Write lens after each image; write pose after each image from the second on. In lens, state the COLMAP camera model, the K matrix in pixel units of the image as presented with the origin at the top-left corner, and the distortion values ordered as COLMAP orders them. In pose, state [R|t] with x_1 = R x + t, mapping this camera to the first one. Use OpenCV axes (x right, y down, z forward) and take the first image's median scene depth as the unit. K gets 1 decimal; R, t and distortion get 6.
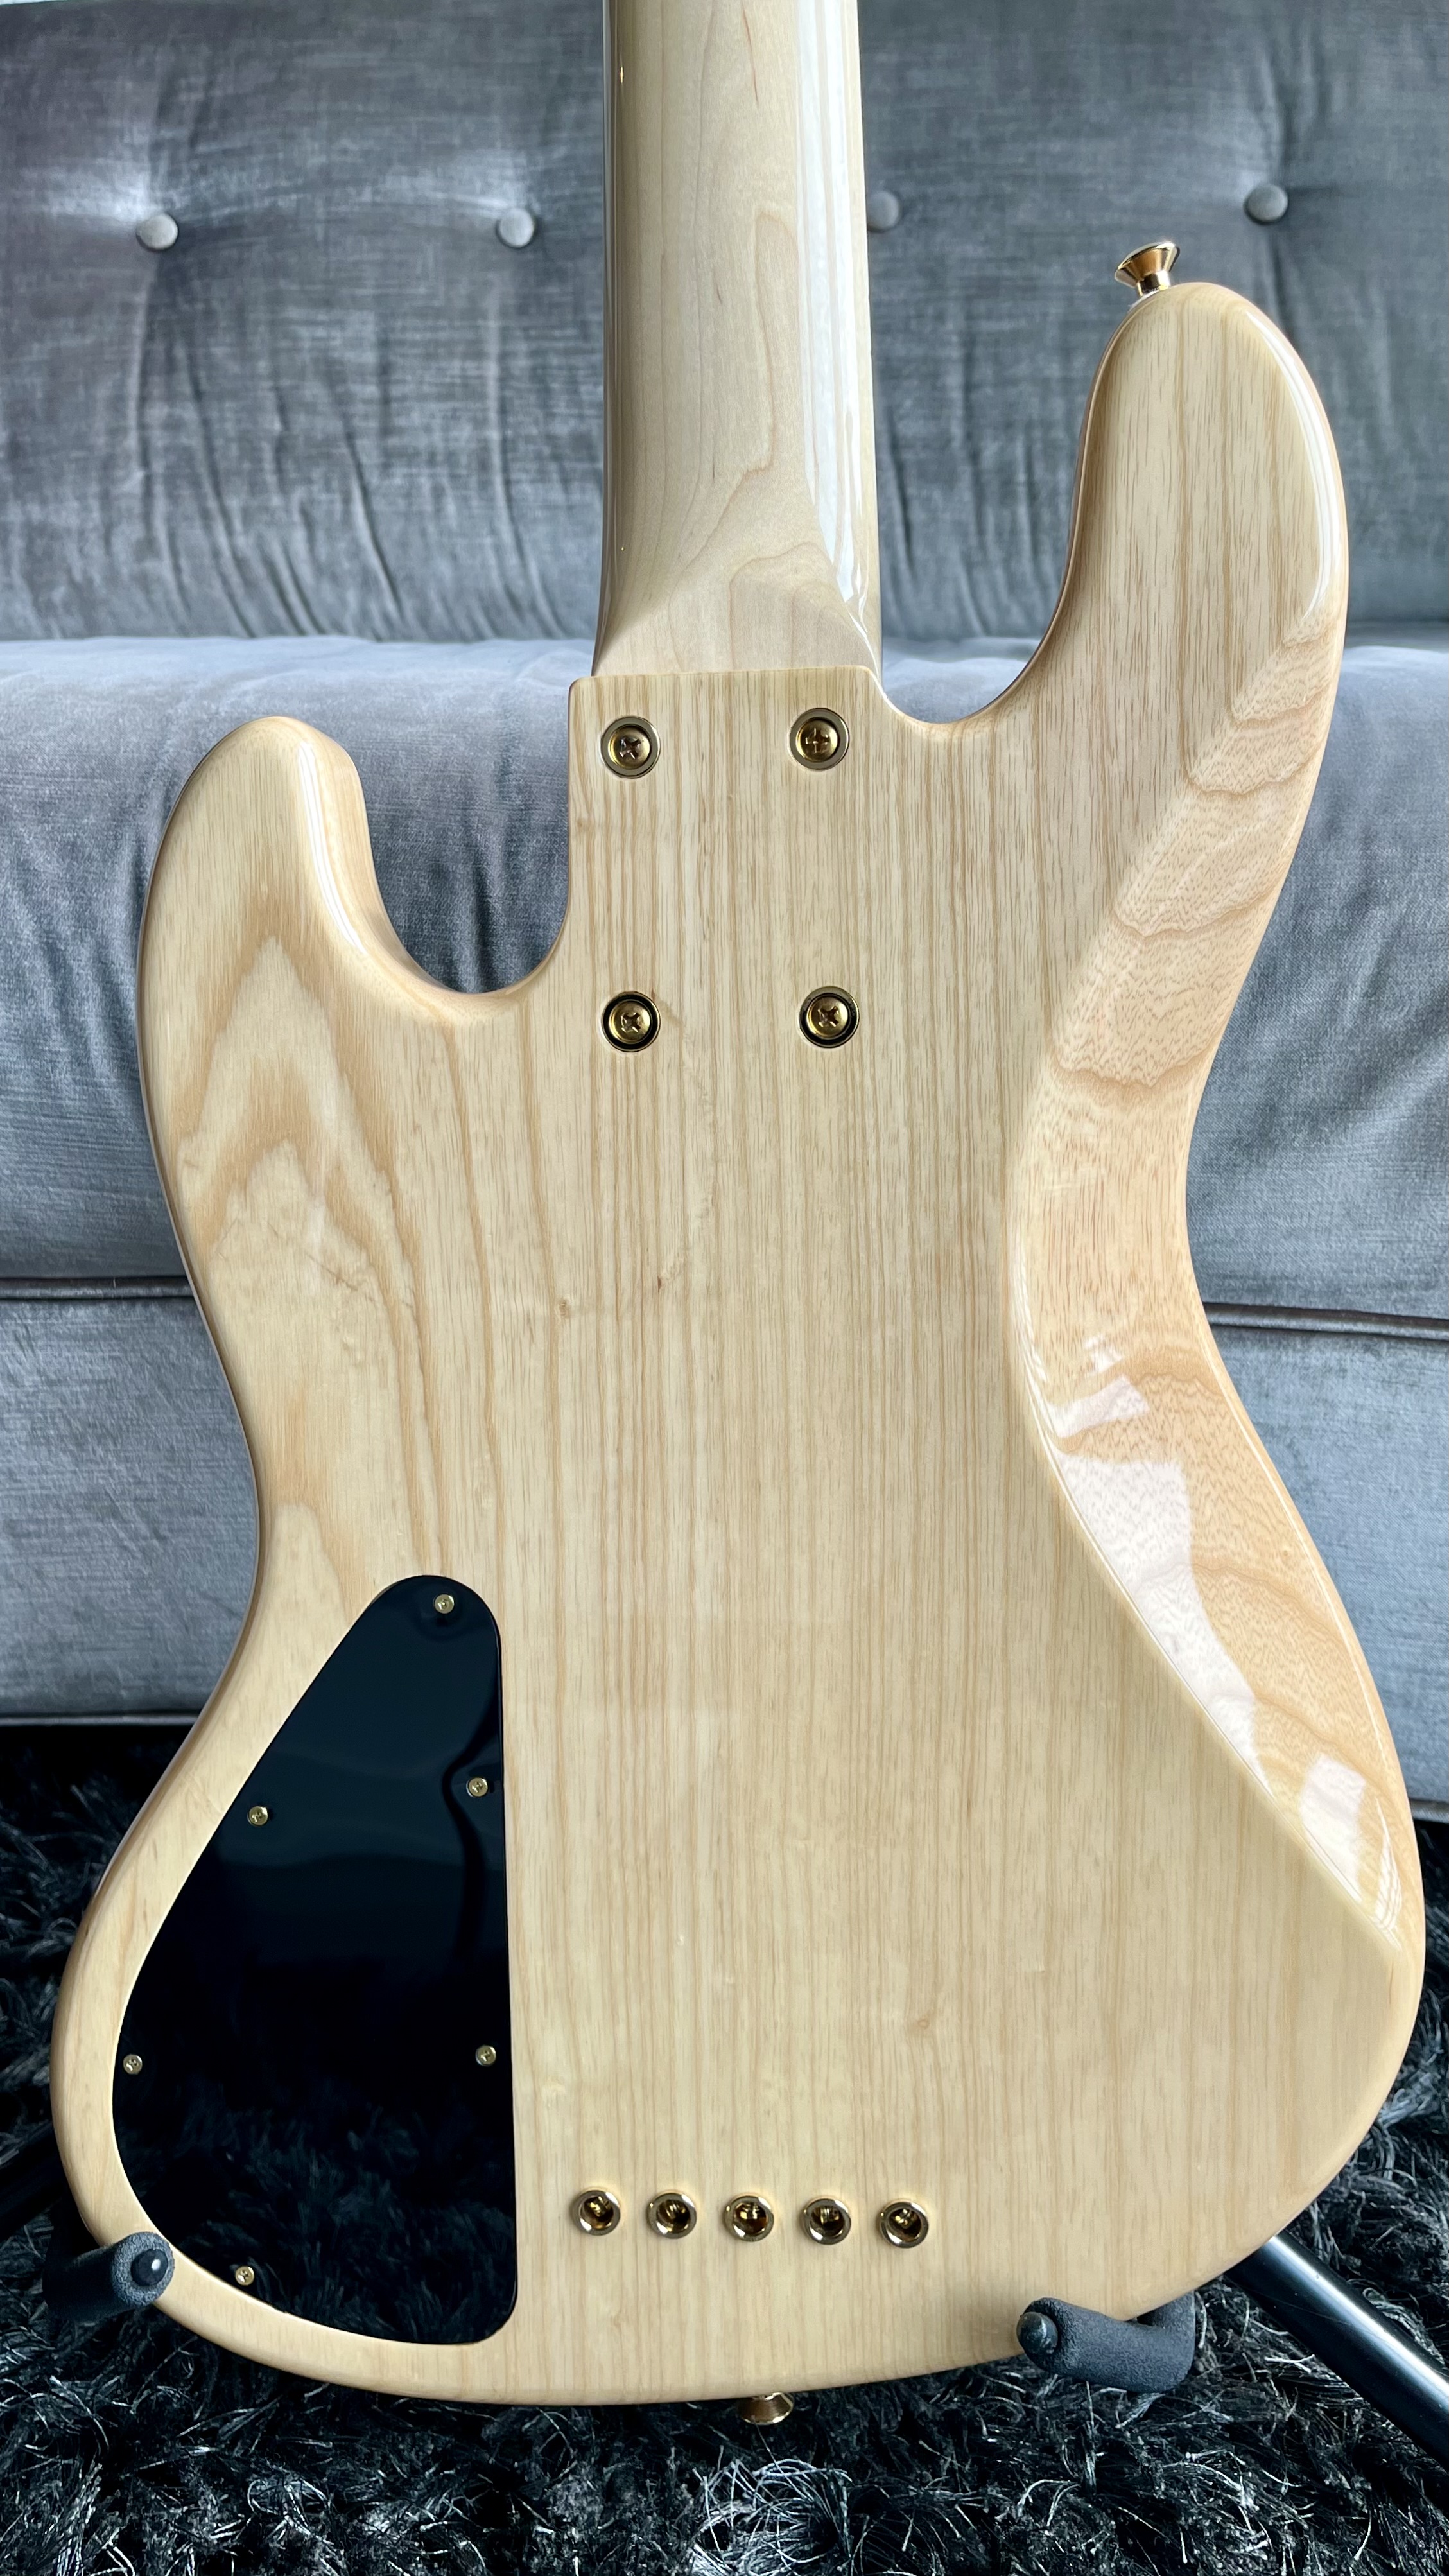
lens RADIAL K [[1970.4, 0, 724.9], [0, 1970.4, 1316.1], [0, 0, 1]] dist [0.100657, -0.159888]
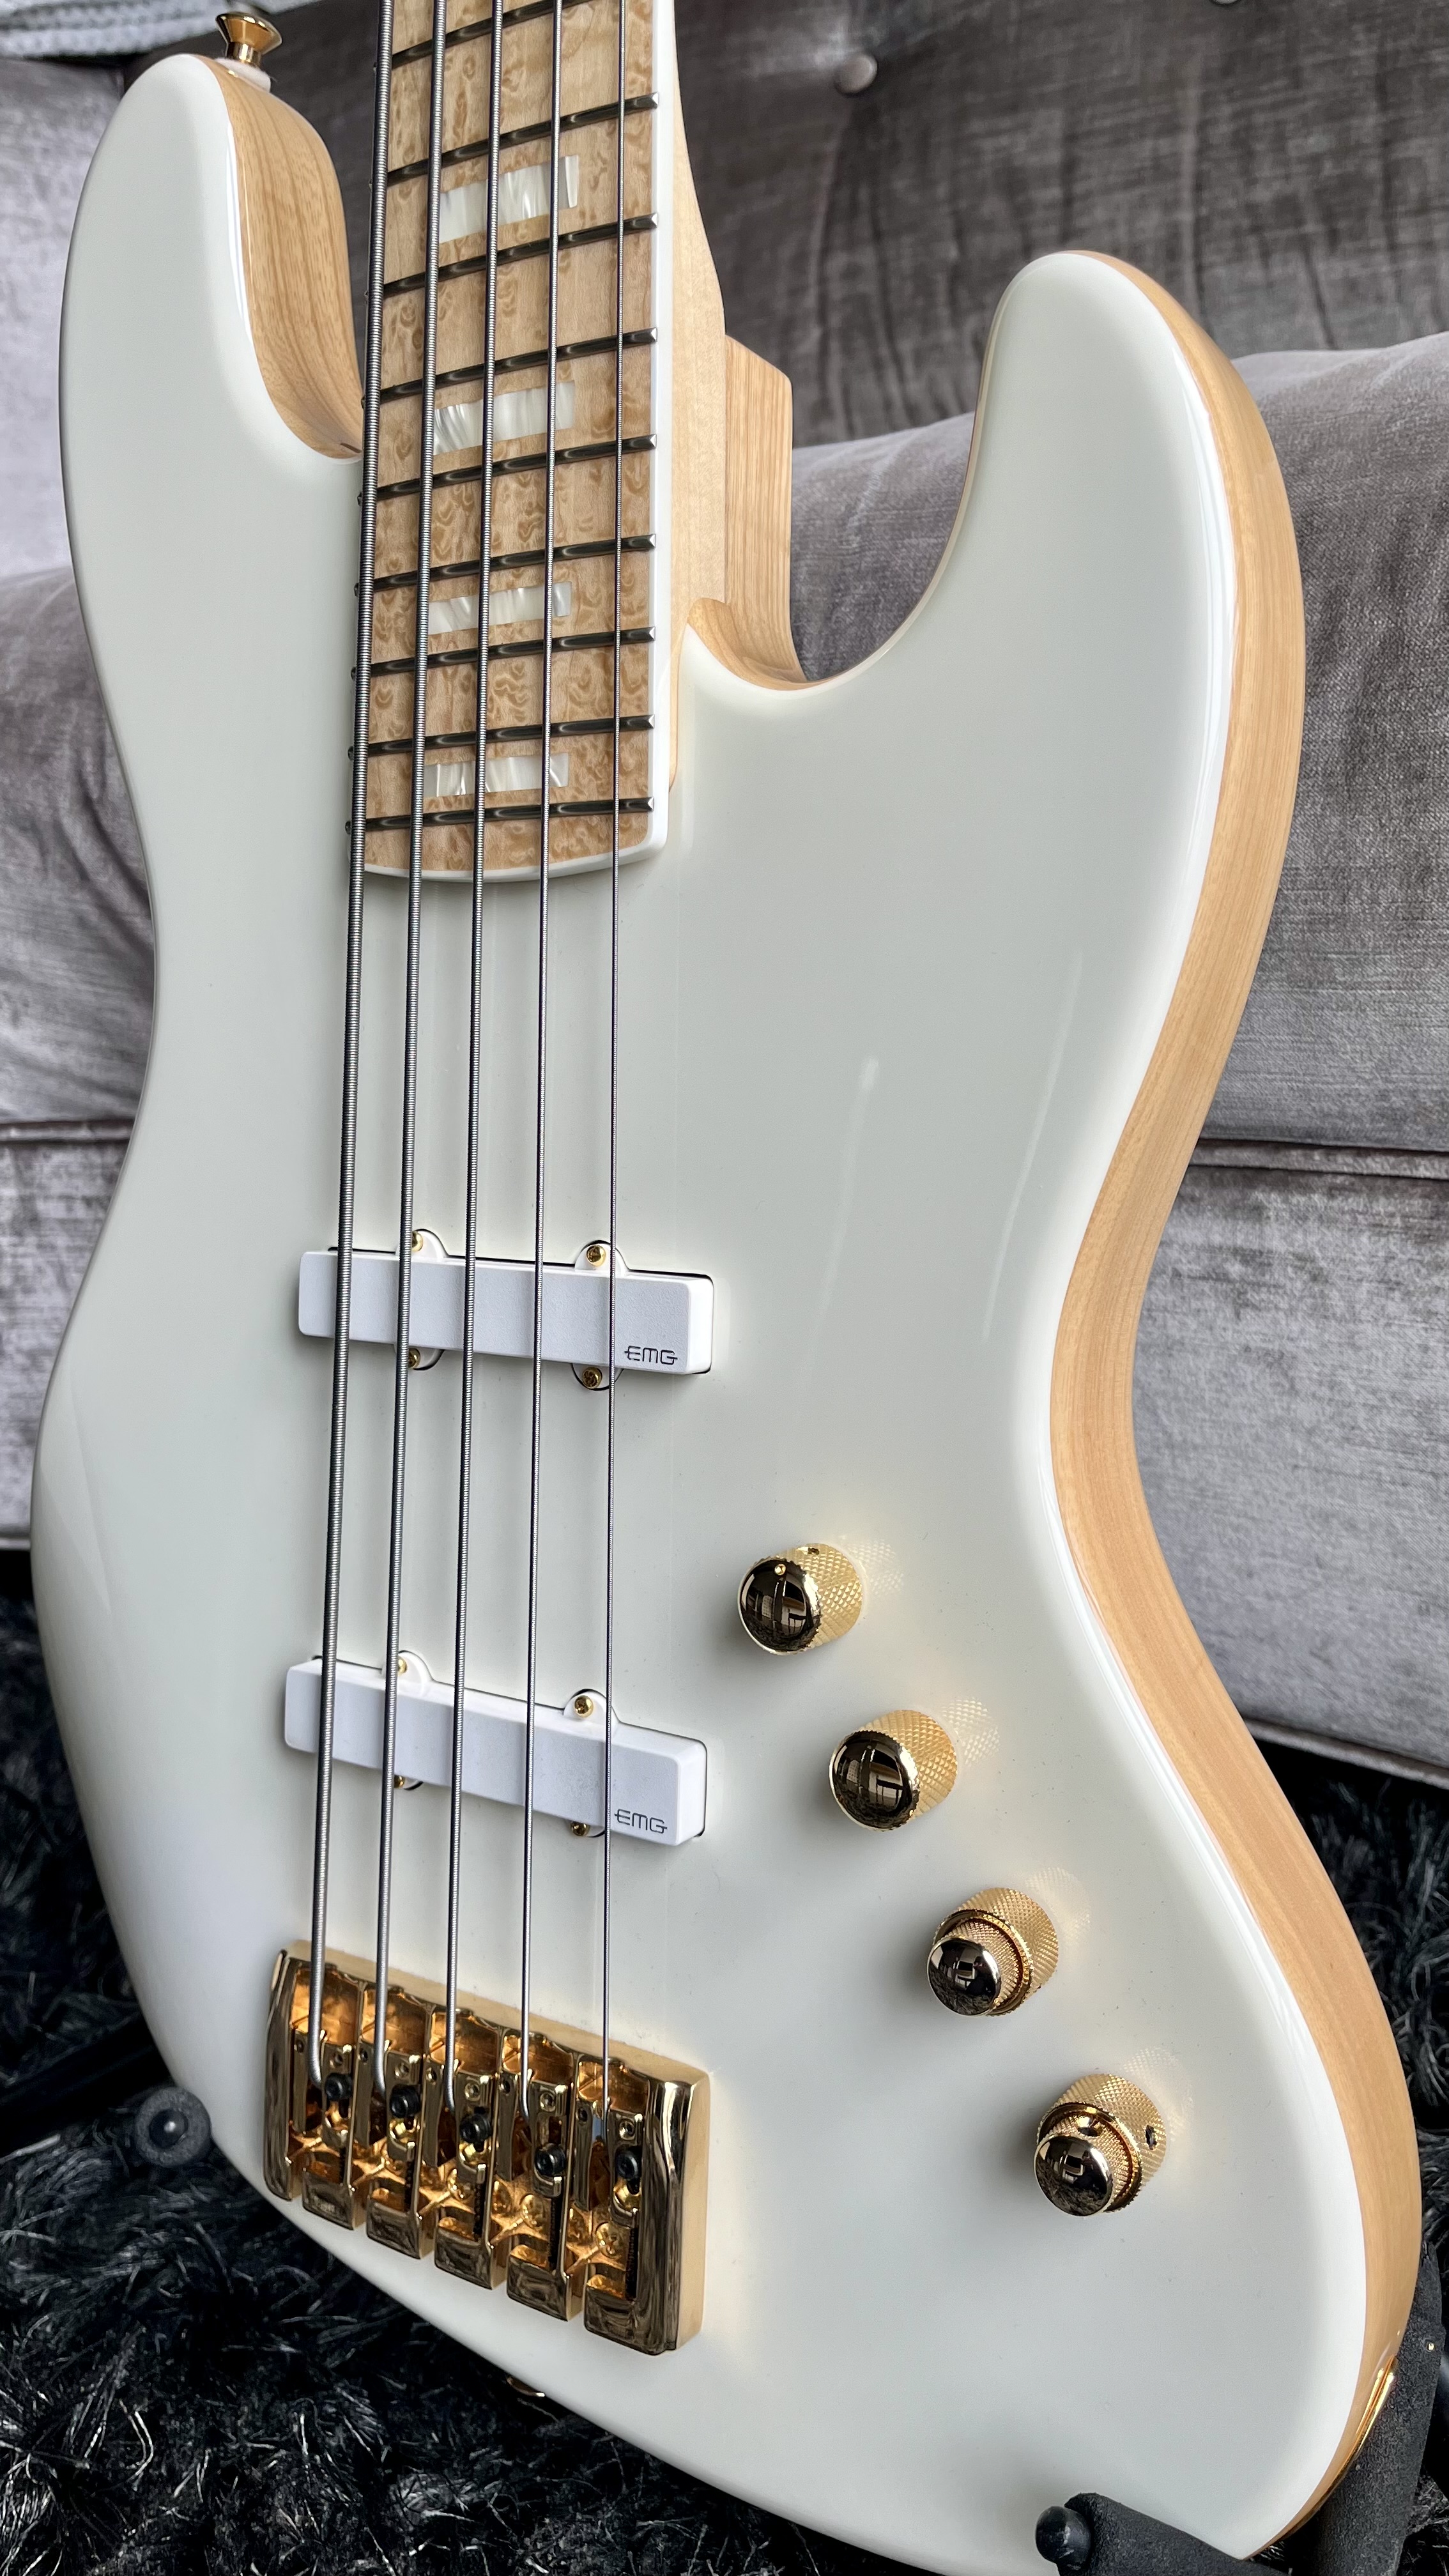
lens RADIAL K [[1992.6, 0, 674.2], [0, 1992.6, 1300.2], [0, 0, 1]] dist [0.119557, -0.197830]
pose [[0.871825, 0.065783, -0.485380, 0.149454], [-0.064080, 0.997742, 0.020124, 0.025675], [0.485607, 0.013559, 0.874072, 0.127597]]
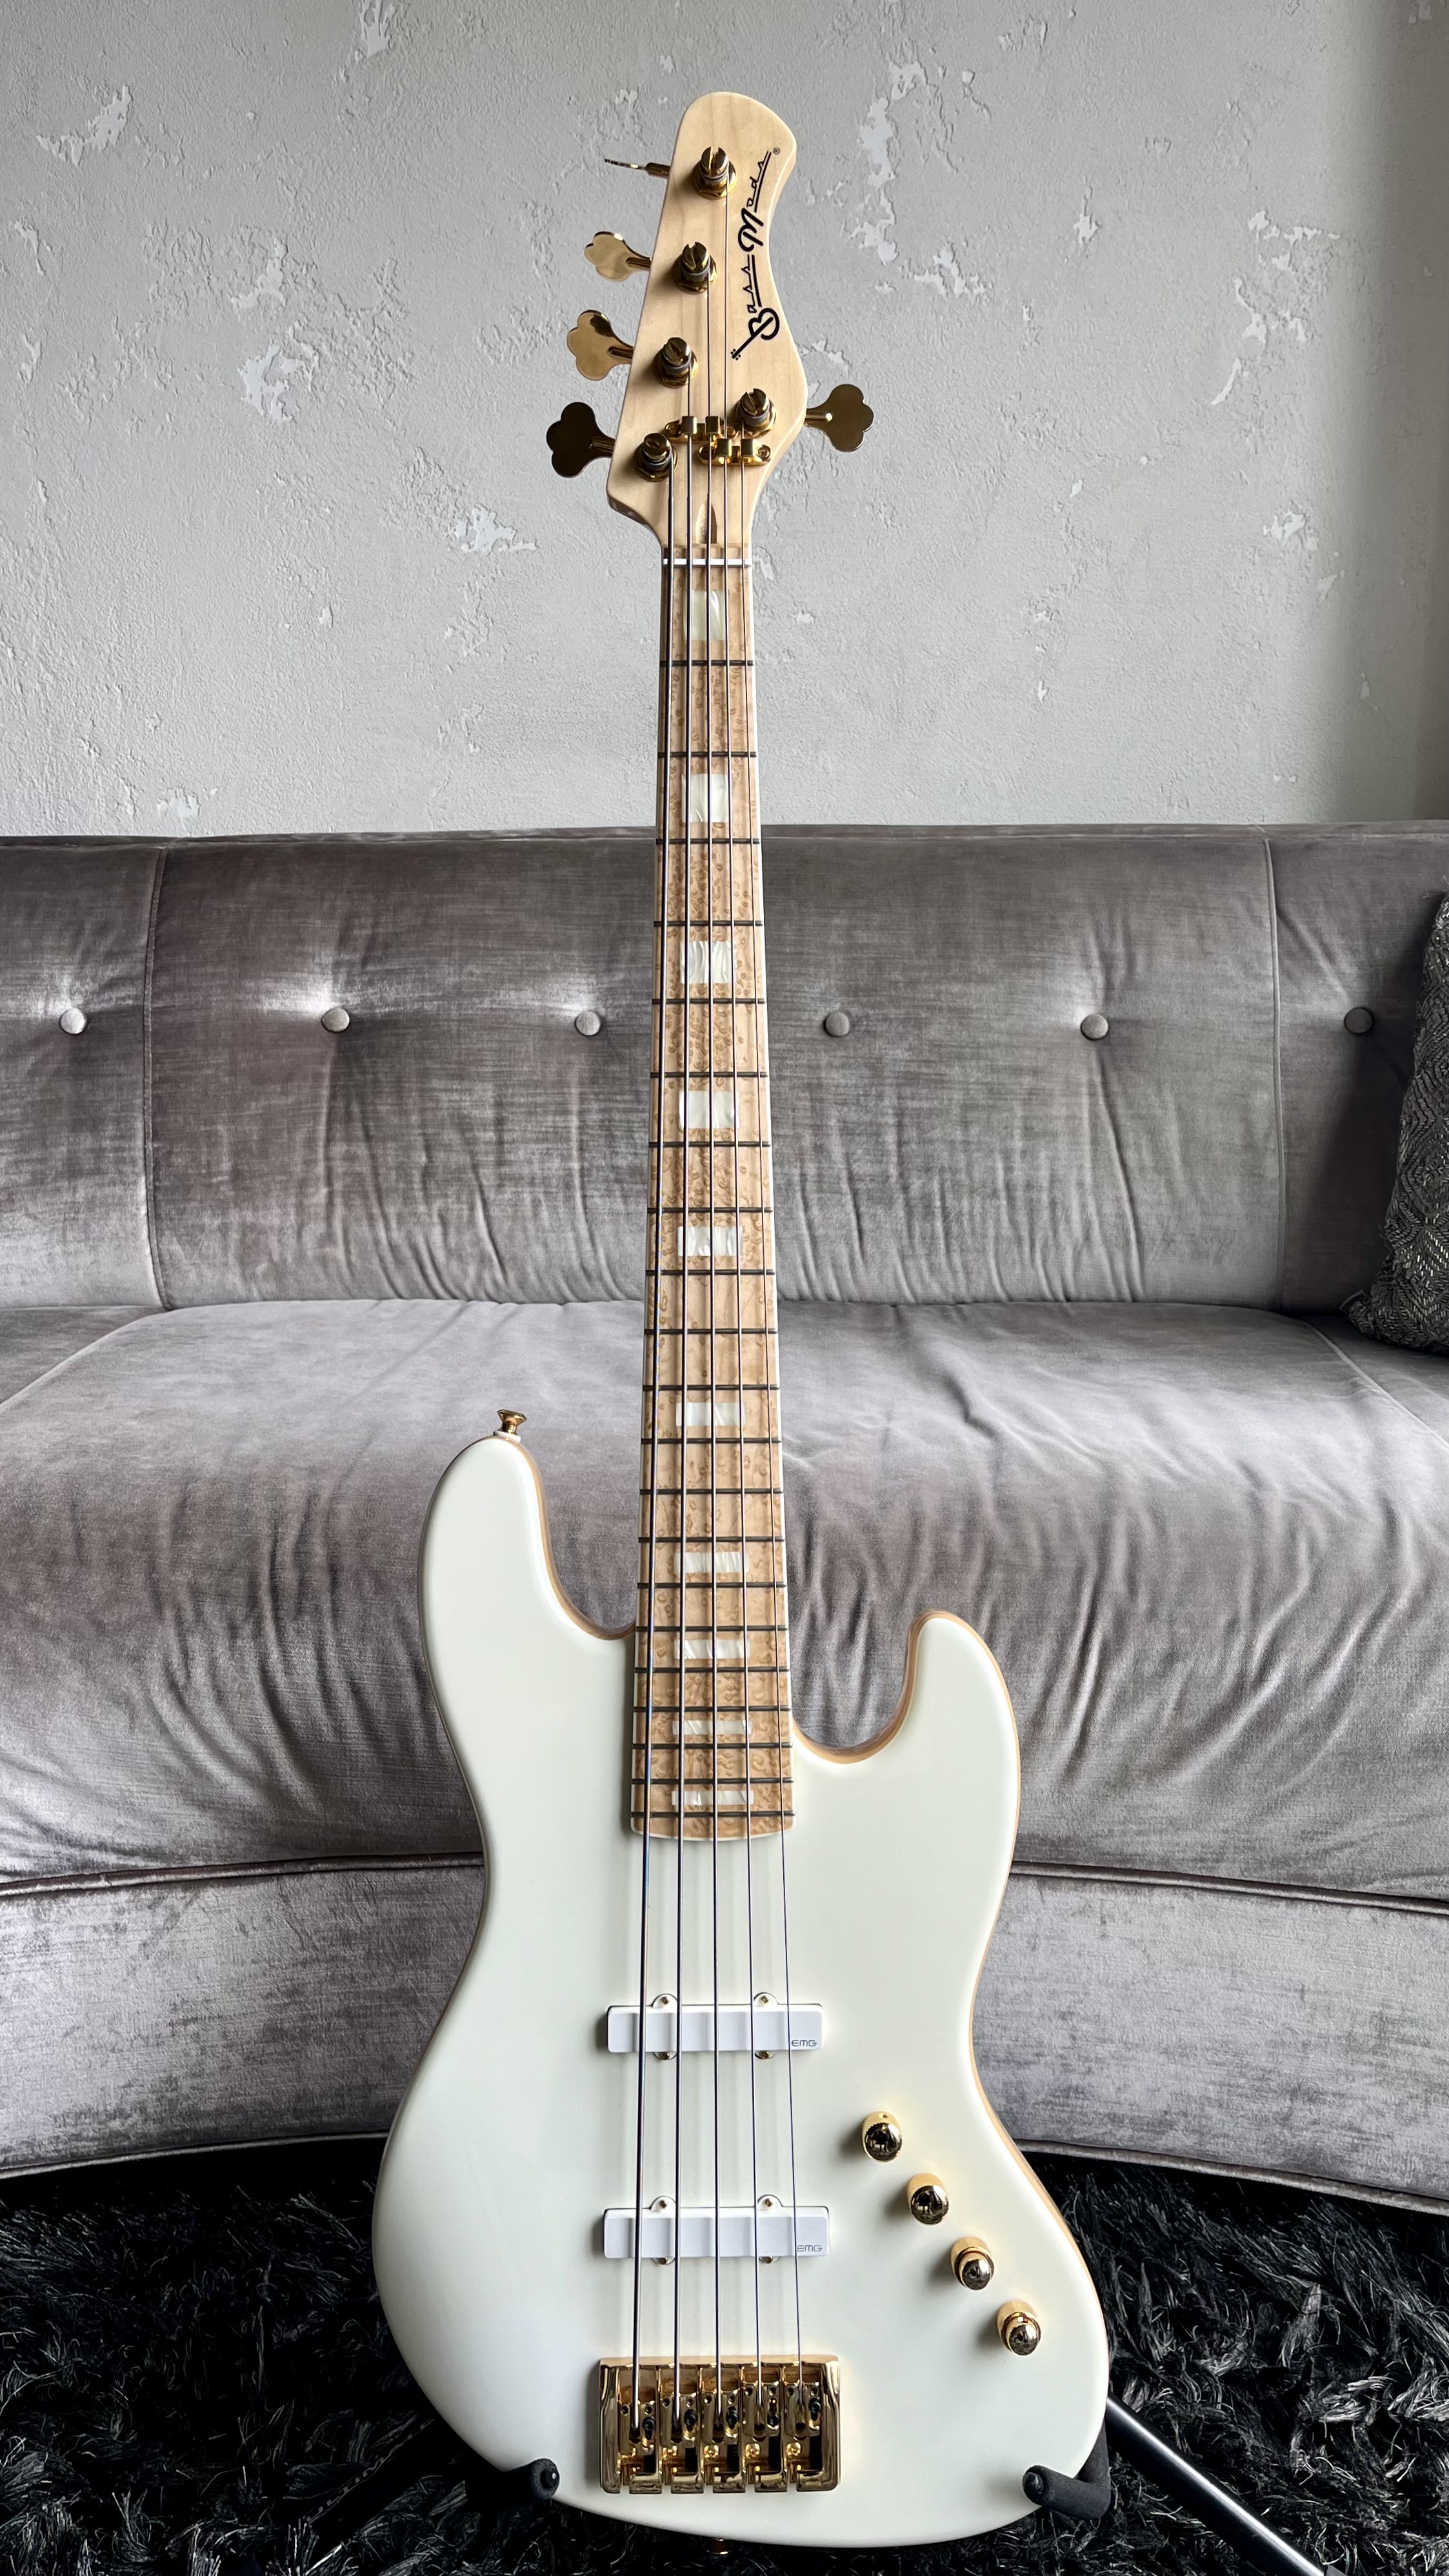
lens RADIAL K [[2021.3, 0, 730.8], [0, 2021.3, 1286.2], [0, 0, 1]] dist [0.088550, -0.138992]
pose [[0.997033, -0.003516, 0.076901, -0.116113], [0.013920, 0.990723, -0.135183, -0.154437], [-0.075712, 0.135852, 0.987832, -0.445002]]
